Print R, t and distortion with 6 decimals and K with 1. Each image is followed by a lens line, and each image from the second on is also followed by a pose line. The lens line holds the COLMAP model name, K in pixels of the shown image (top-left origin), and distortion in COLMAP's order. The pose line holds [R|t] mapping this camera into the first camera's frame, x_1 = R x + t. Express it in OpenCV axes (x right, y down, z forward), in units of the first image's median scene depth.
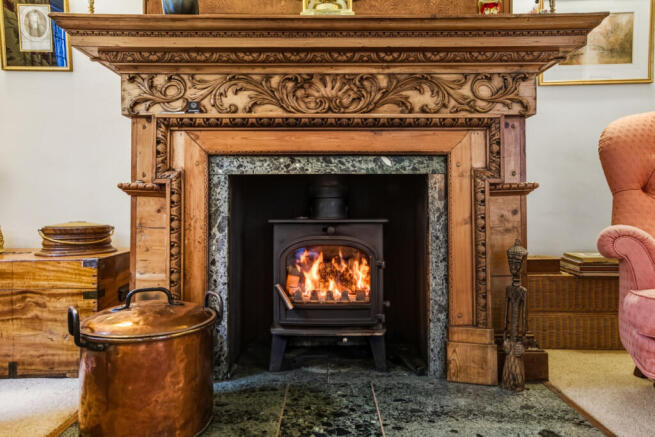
lens RADIAL K [[462.8, 0, 326.5], [0, 462.8, 218.4], [0, 0, 1]] dist [0.009623, 0.001392]
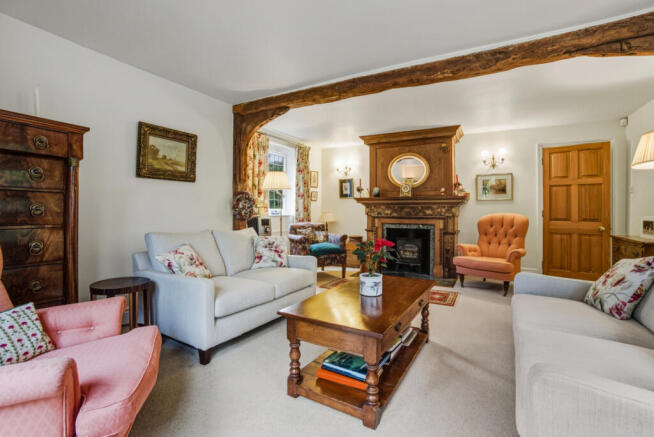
lens RADIAL K [[301.4, 0, 325.9], [0, 301.4, 213.4], [0, 0, 1]] dist [-0.003162, -0.000122]
pose [[0.860297, 0.005869, -0.509759, 0.821778], [-0.006539, 0.999979, 0.000478, -0.239112], [0.509751, 0.002922, 0.860317, -1.946600]]
